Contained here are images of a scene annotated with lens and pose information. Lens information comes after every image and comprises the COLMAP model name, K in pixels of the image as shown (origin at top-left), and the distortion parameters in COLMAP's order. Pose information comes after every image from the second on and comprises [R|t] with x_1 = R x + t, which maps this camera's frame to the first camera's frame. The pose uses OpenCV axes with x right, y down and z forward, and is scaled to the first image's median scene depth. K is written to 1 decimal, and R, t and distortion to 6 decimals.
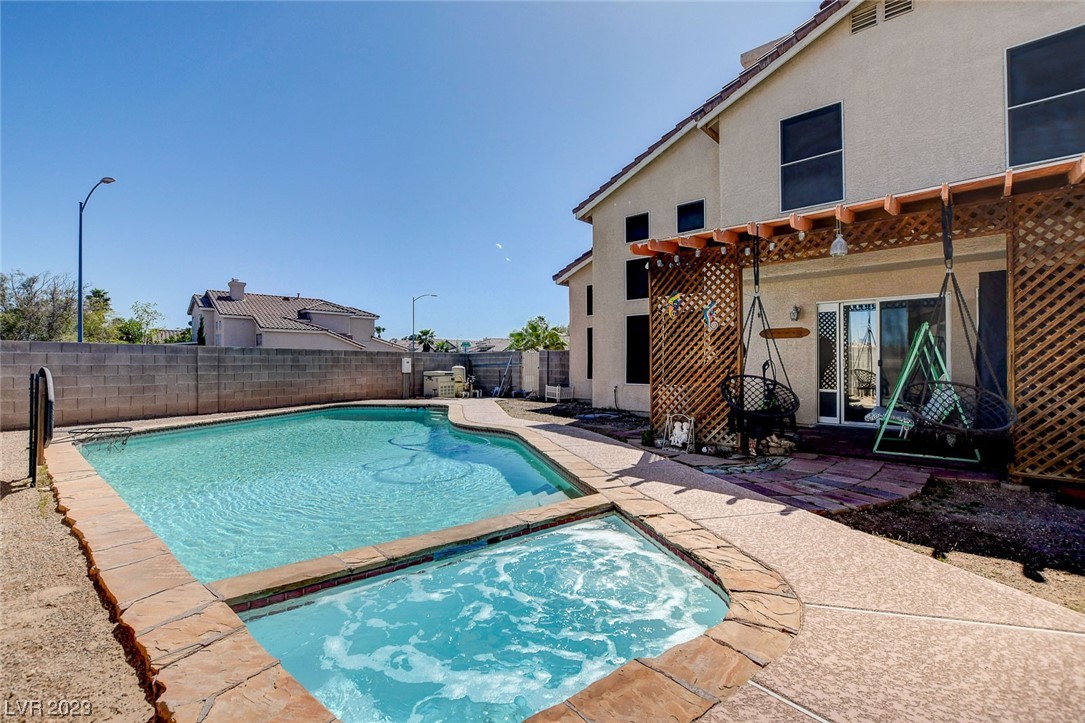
lens RADIAL K [[474.9, 0, 542.5], [0, 474.9, 361.5], [0, 0, 1]] dist [-0.021364, 0.000297]
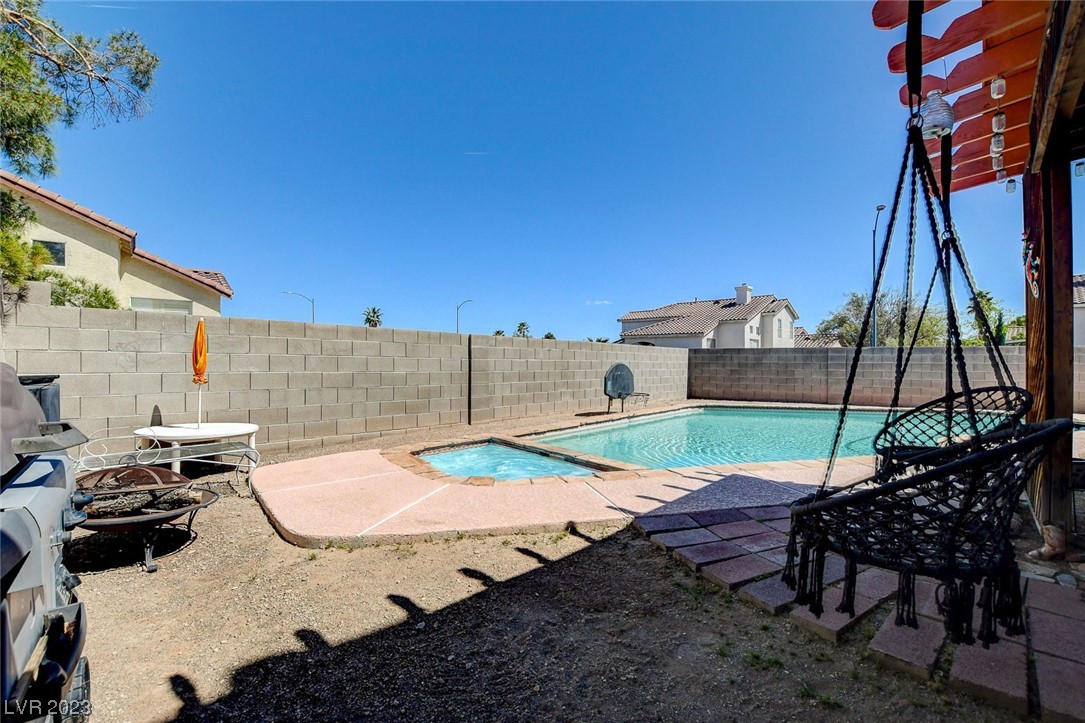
lens RADIAL K [[479.8, 0, 542.5], [0, 479.8, 361.5], [0, 0, 1]] dist [-0.022670, 0.000810]
pose [[-0.017202, 0.001074, -0.999851, 0.632955], [-0.000393, 0.999999, 0.001081, 0.002714], [0.999852, 0.000412, -0.017202, 0.353714]]
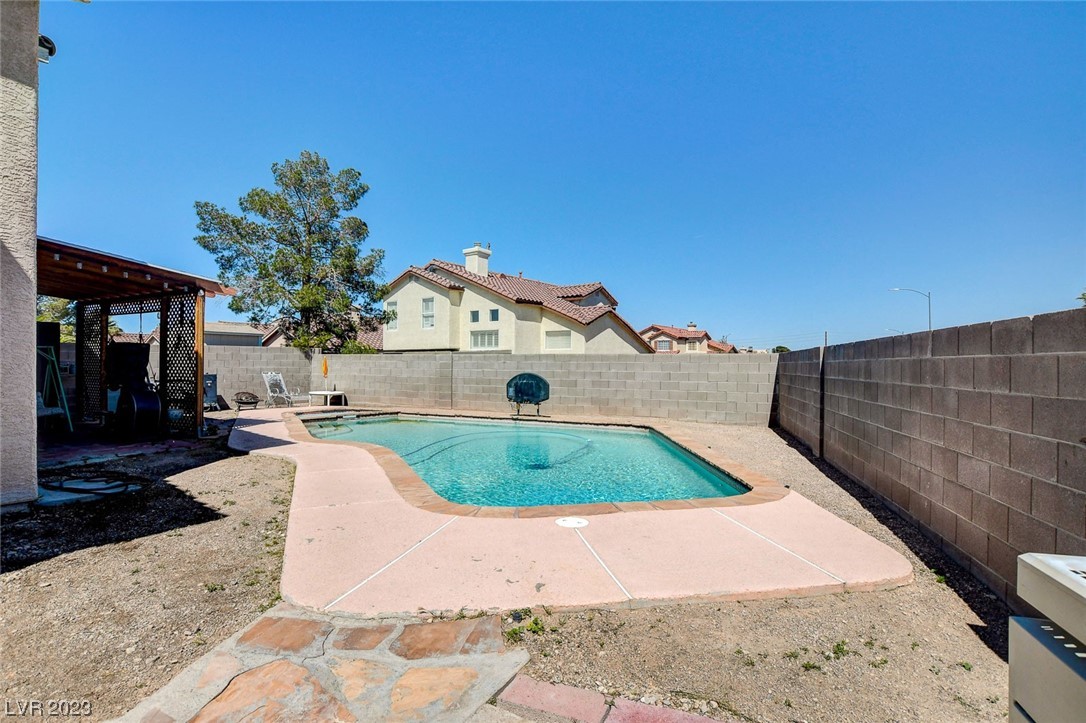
lens RADIAL K [[551.7, 0, 543.0], [0, 551.7, 361.5], [0, 0, 1]] dist [-0.027015, -0.000095]
pose [[-0.978802, -0.000580, -0.204810, -0.278014], [0.001391, 0.999954, -0.009480, -0.009227], [0.204806, -0.009564, -0.978756, 2.059171]]
